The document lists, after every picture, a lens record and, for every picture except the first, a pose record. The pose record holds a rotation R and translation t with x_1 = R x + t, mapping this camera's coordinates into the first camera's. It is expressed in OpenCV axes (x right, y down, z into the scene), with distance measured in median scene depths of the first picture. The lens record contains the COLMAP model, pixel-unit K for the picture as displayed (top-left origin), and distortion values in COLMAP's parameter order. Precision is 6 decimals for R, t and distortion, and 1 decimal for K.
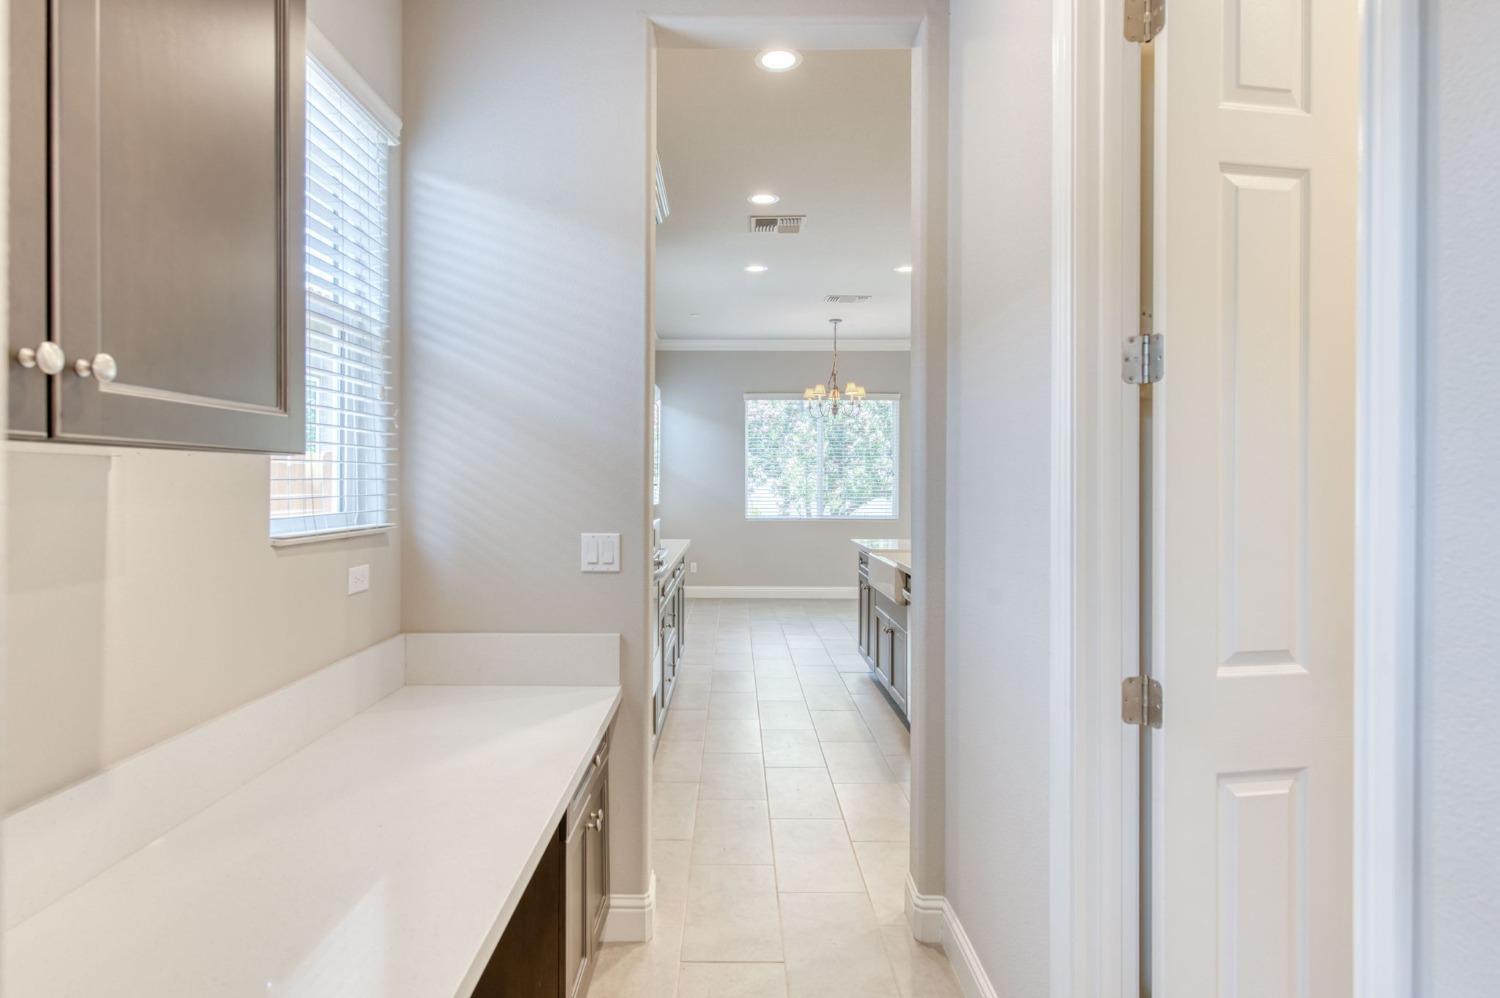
lens RADIAL K [[631.2, 0, 745.6], [0, 631.2, 481.1], [0, 0, 1]] dist [0.002469, -0.000038]
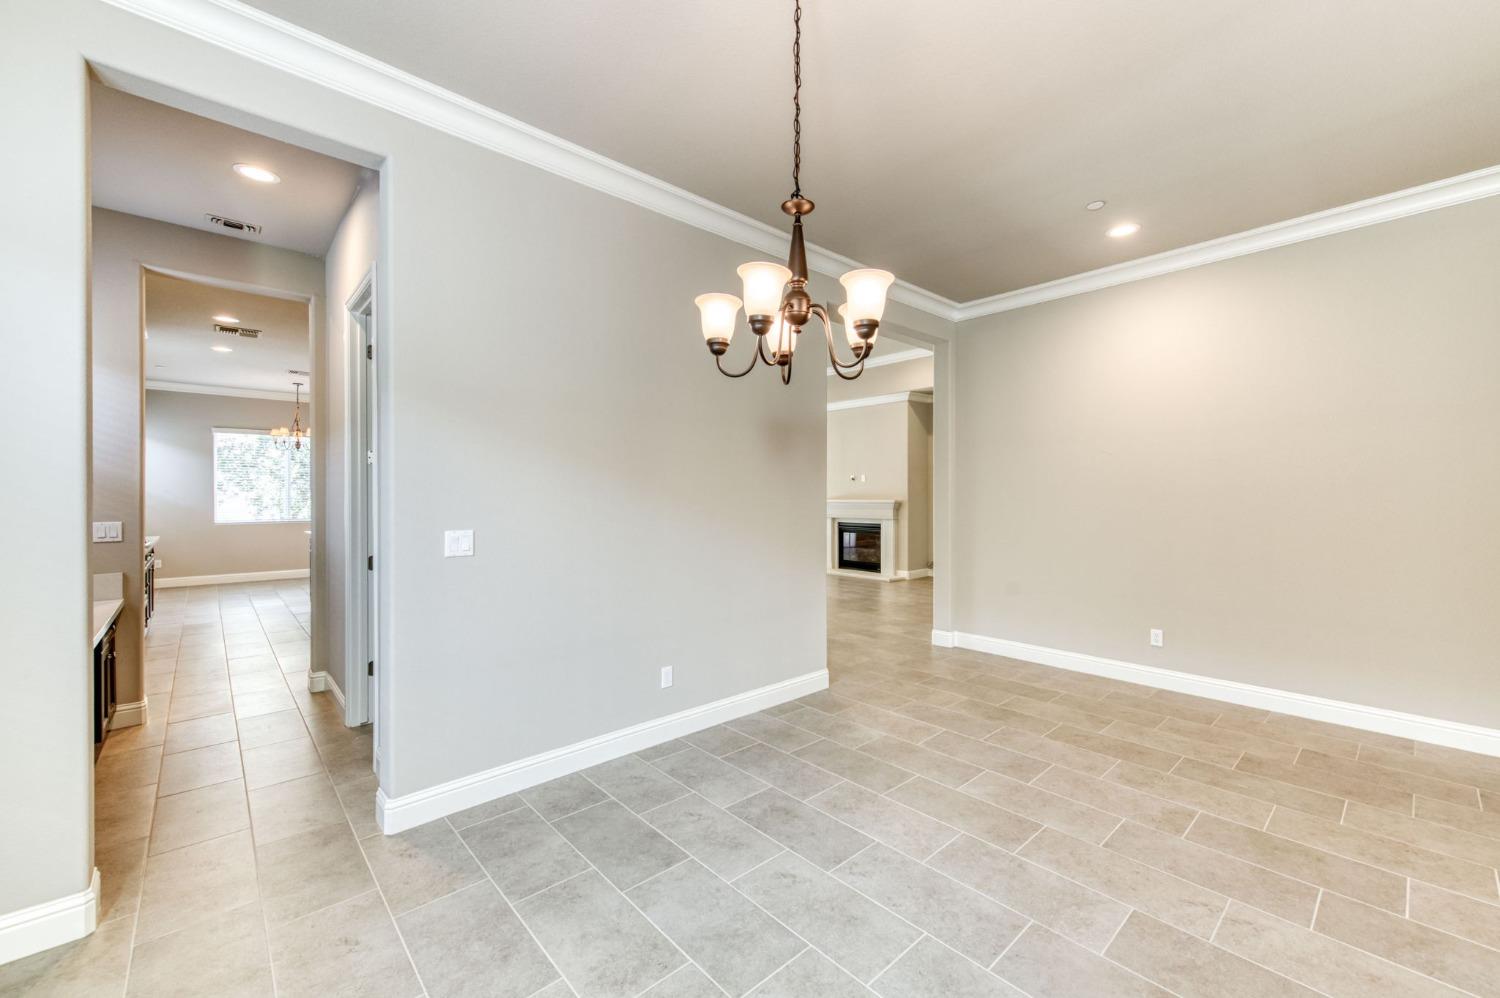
lens RADIAL K [[601.7, 0, 752.9], [0, 601.7, 496.5], [0, 0, 1]] dist [0.012980, 0.000345]
pose [[0.754339, -0.005057, 0.656466, 0.015293], [0.001051, 0.999978, 0.006496, -0.002749], [-0.656484, -0.004211, 0.754328, -0.744776]]
